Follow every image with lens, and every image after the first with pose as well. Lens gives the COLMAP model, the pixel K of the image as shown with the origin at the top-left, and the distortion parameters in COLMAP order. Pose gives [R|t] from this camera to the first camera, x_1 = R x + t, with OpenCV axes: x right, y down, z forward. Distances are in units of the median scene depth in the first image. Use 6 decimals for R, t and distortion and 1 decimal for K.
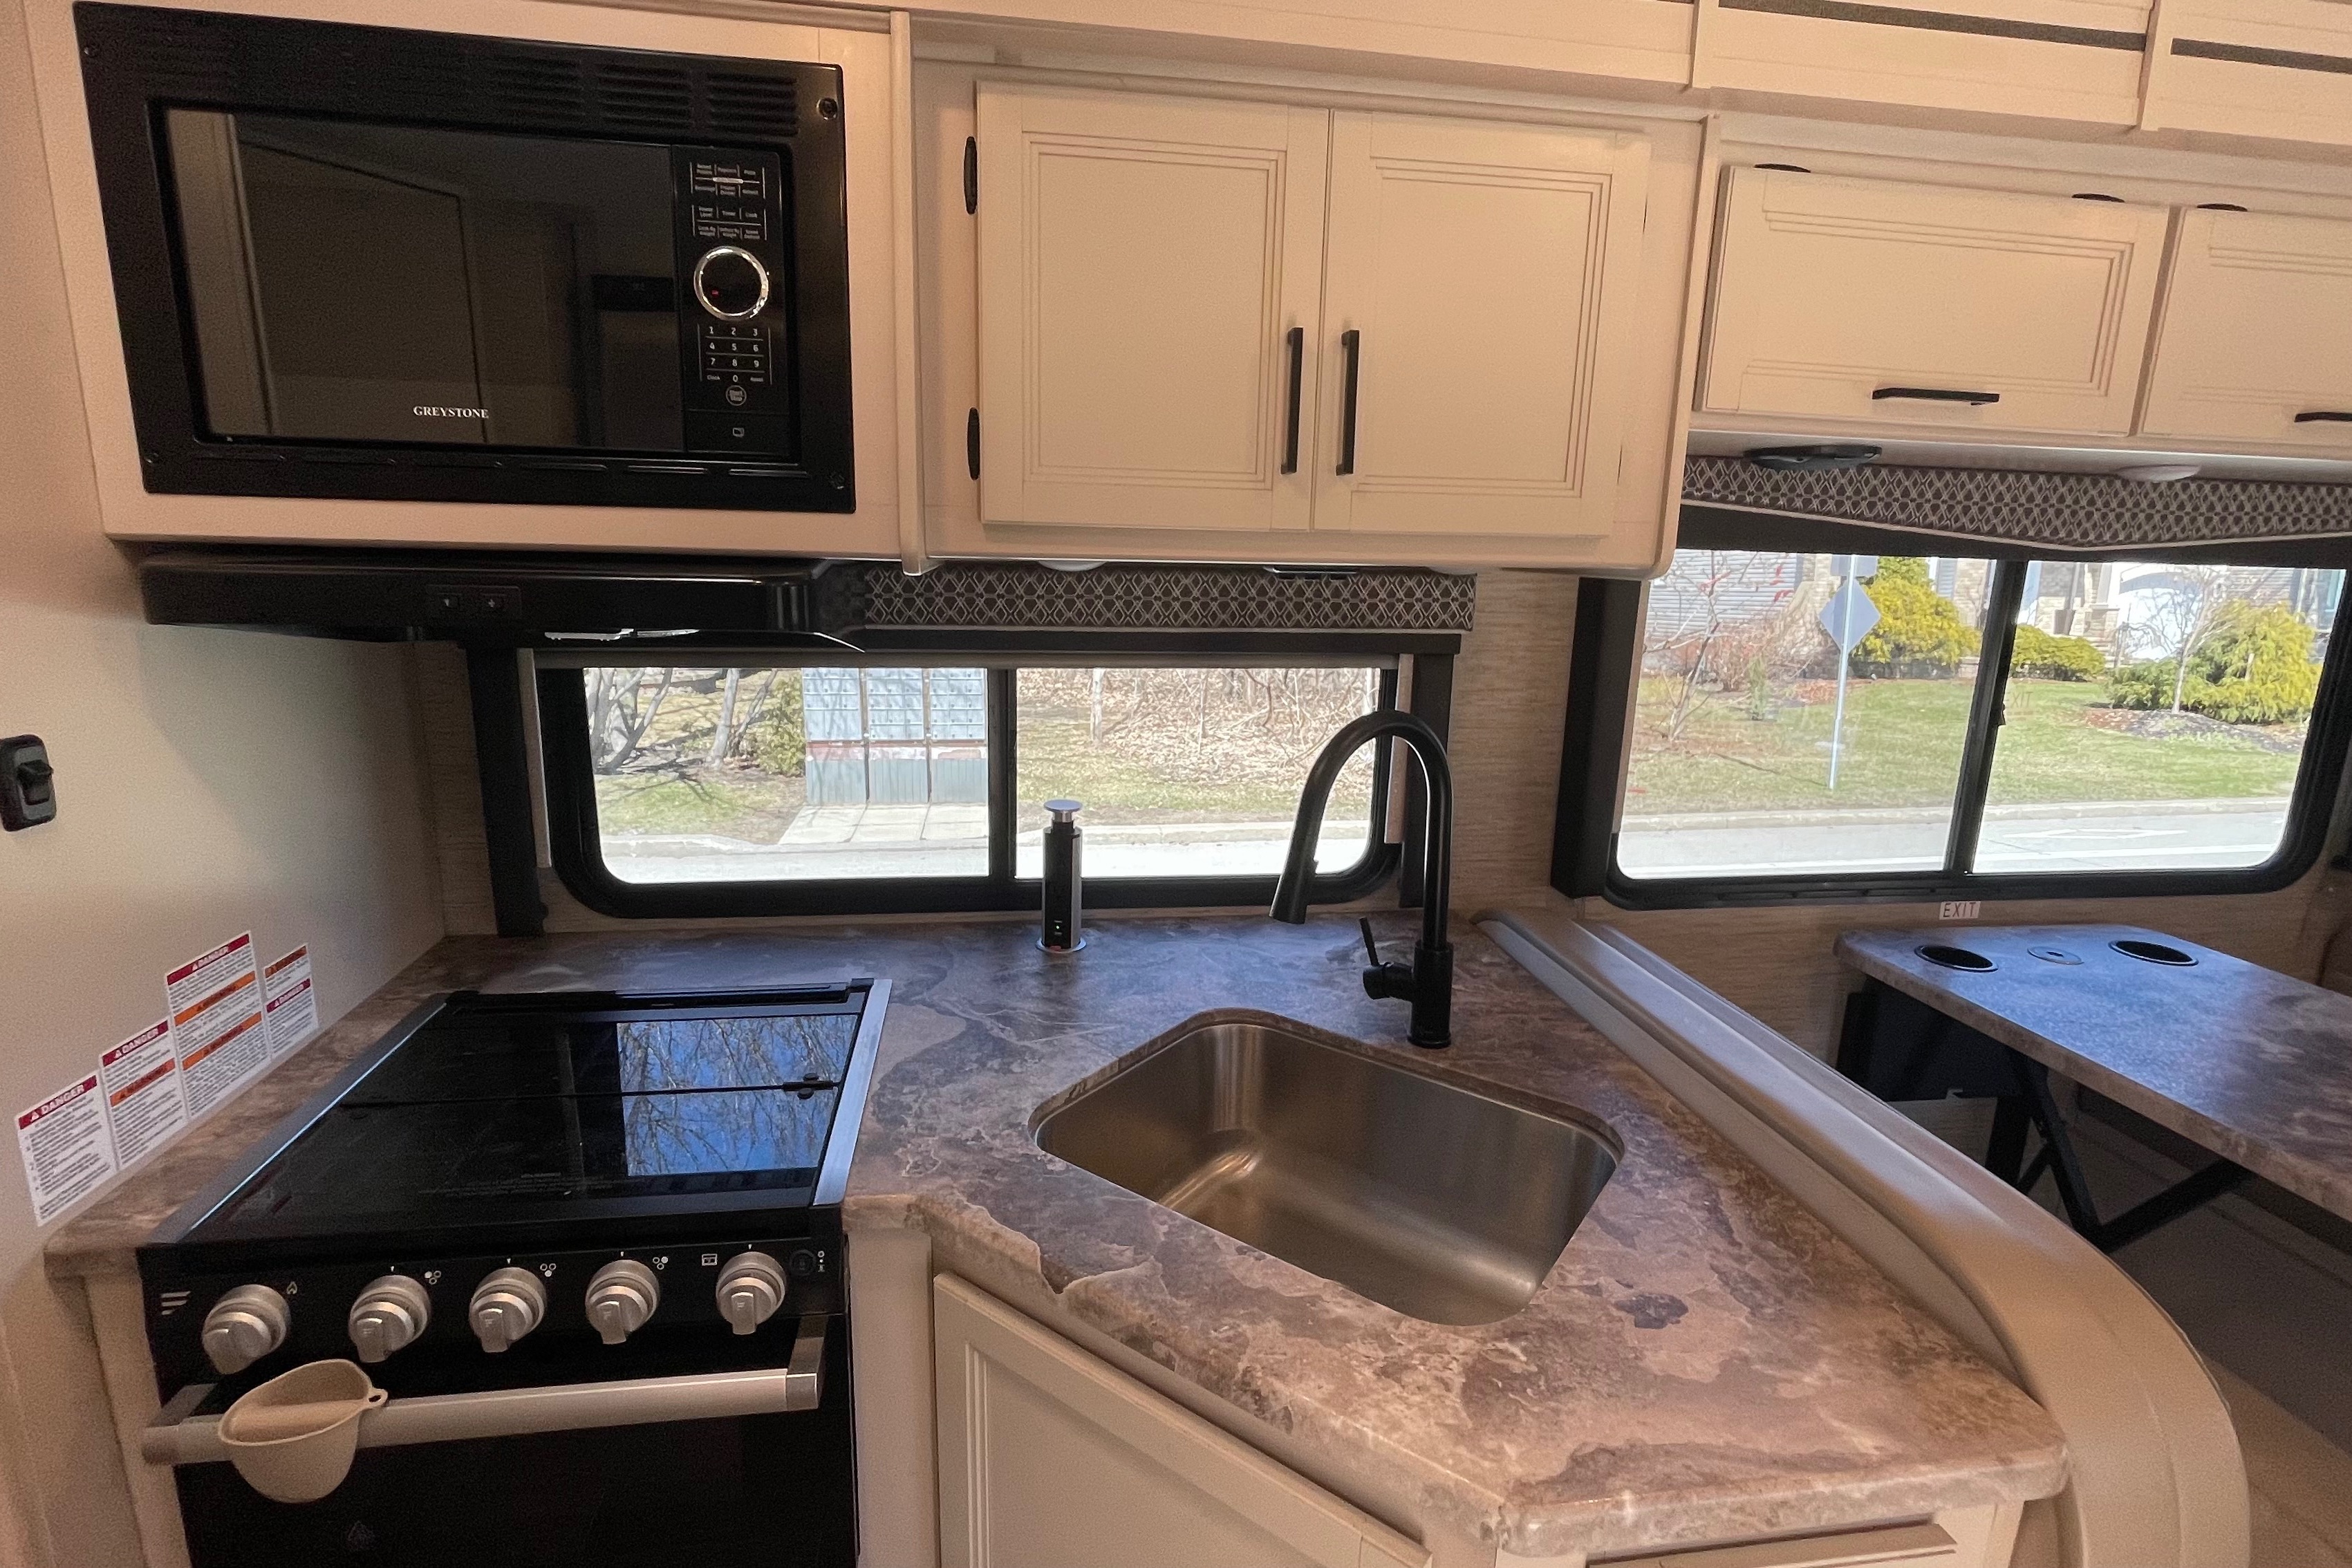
lens RADIAL K [[1113.4, 0, 1167.9], [0, 1113.4, 780.7], [0, 0, 1]] dist [-0.006006, 0.000893]
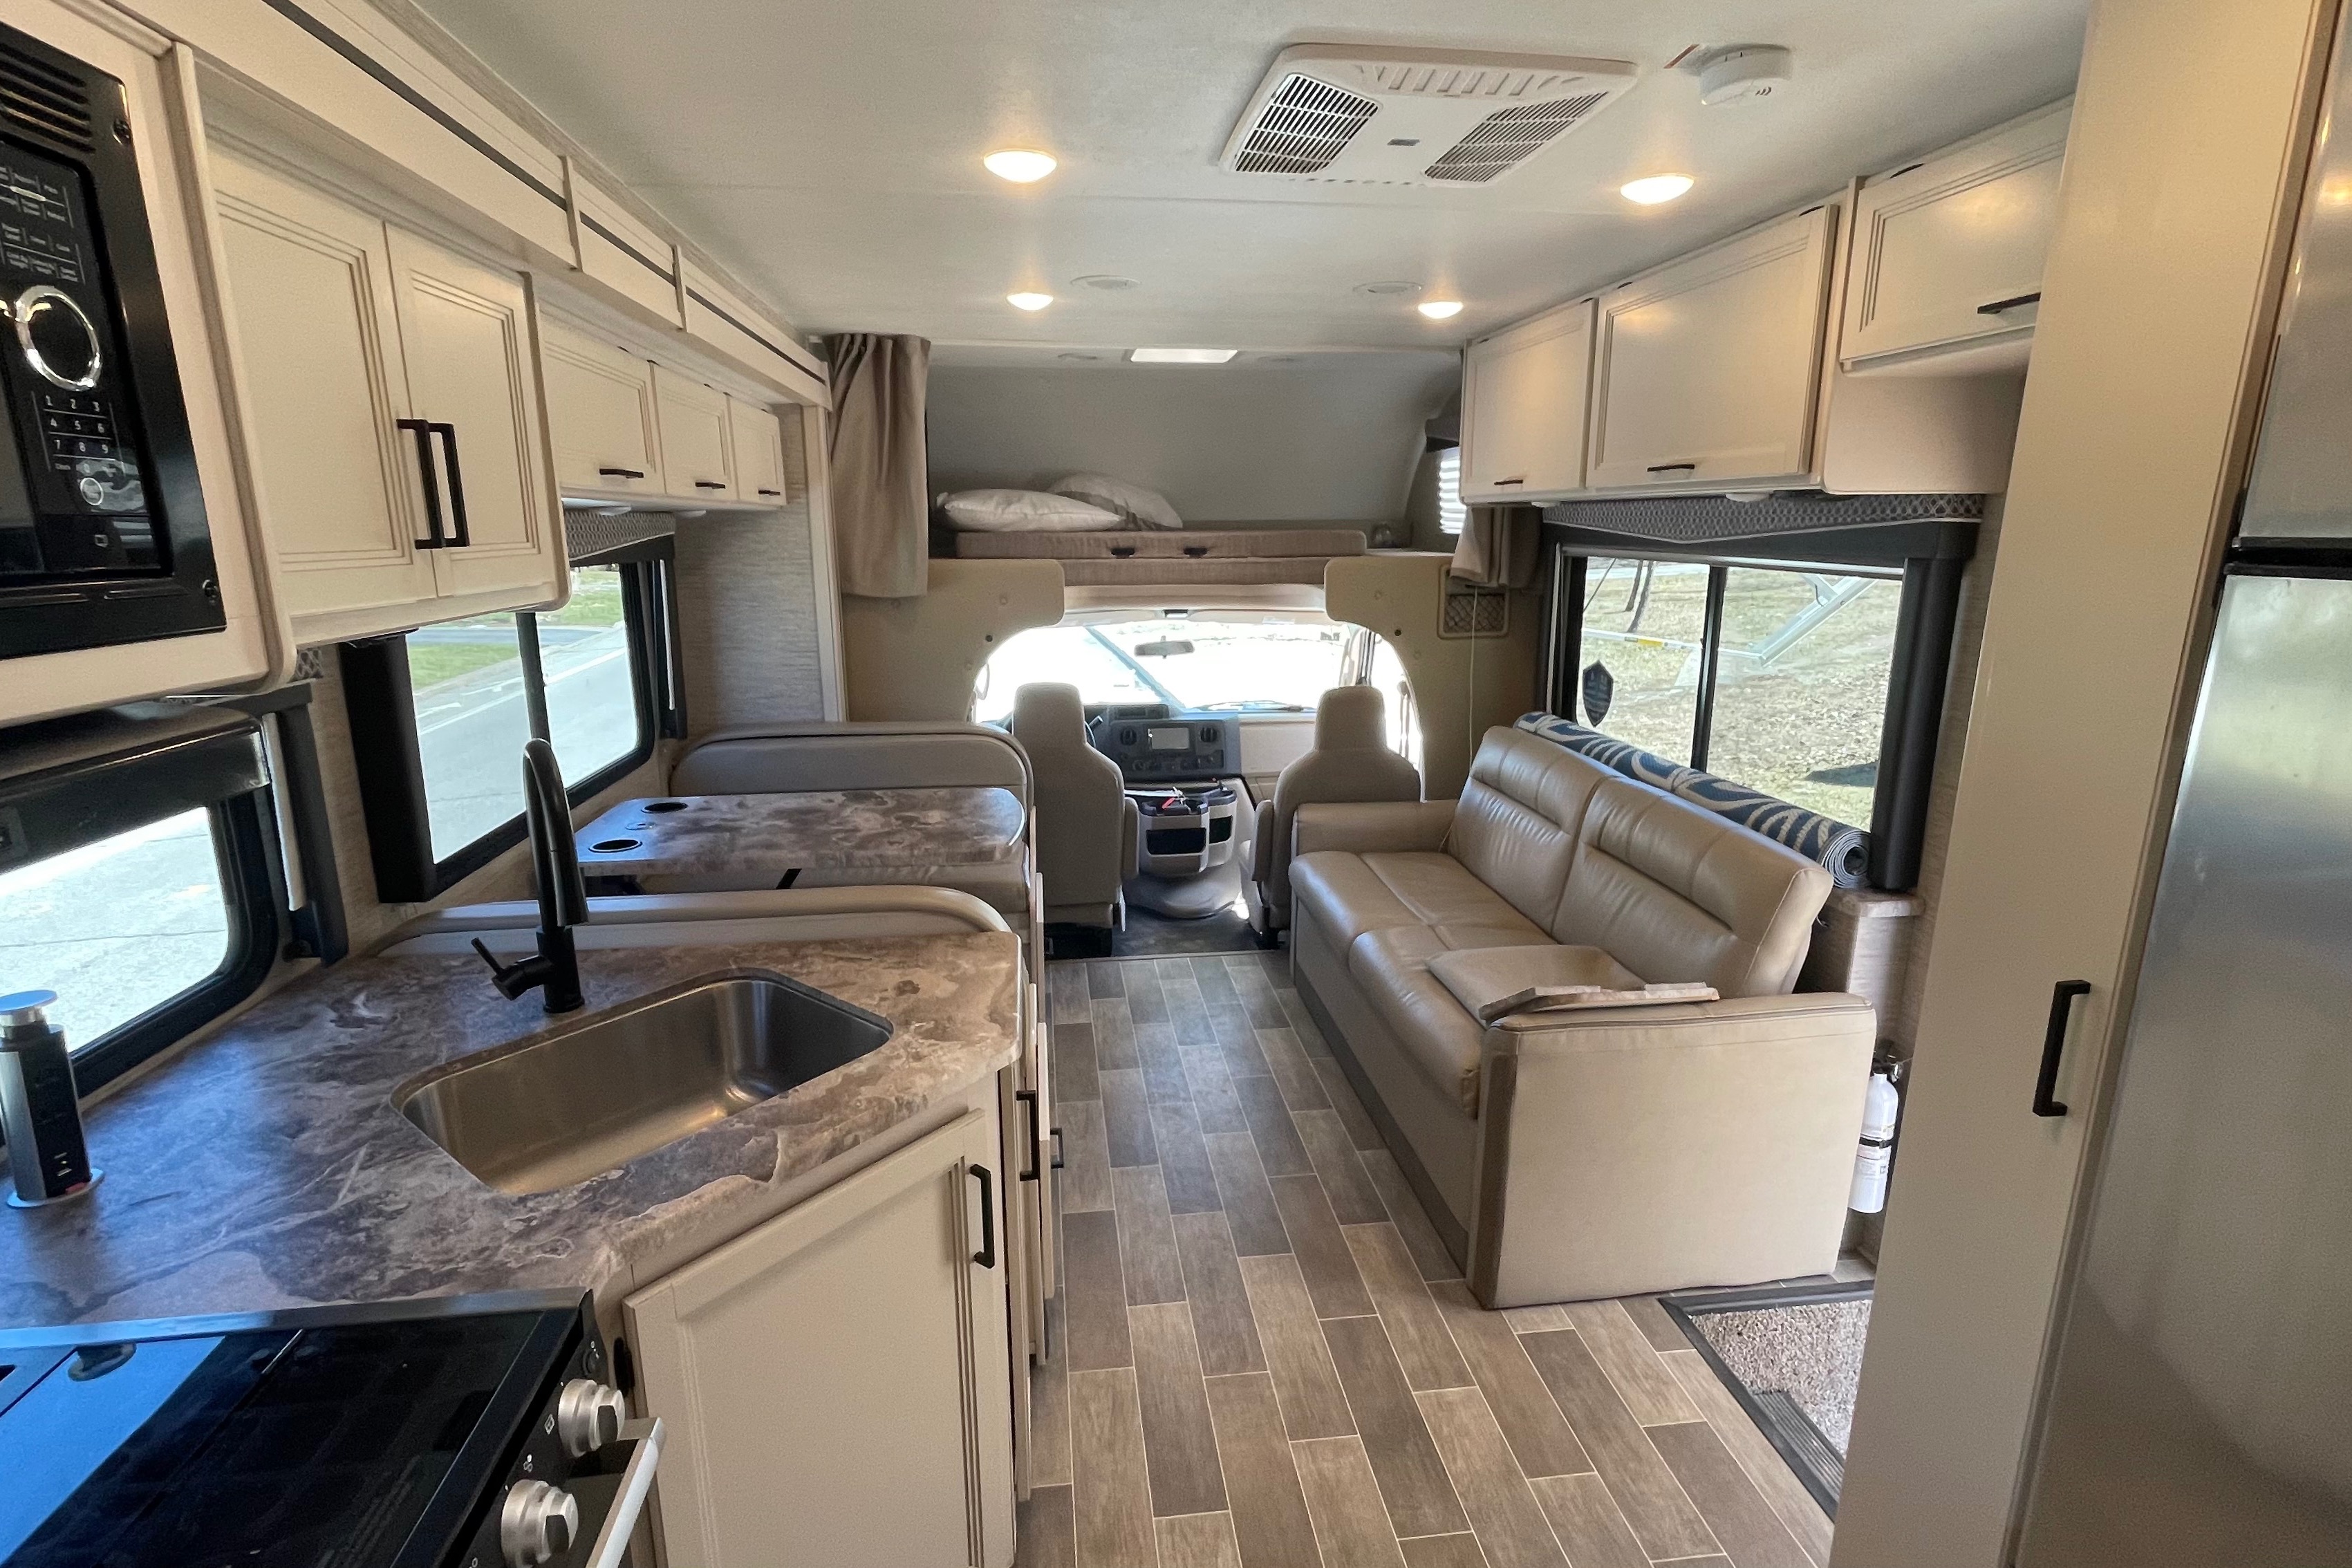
lens RADIAL K [[1113.4, 0, 1167.9], [0, 1113.4, 780.7], [0, 0, 1]] dist [-0.006006, 0.000893]
pose [[0.023472, -0.248677, 0.968302, -1.163384], [0.218516, 0.946425, 0.237761, -0.190913], [-0.975551, 0.206009, 0.076555, 0.305391]]
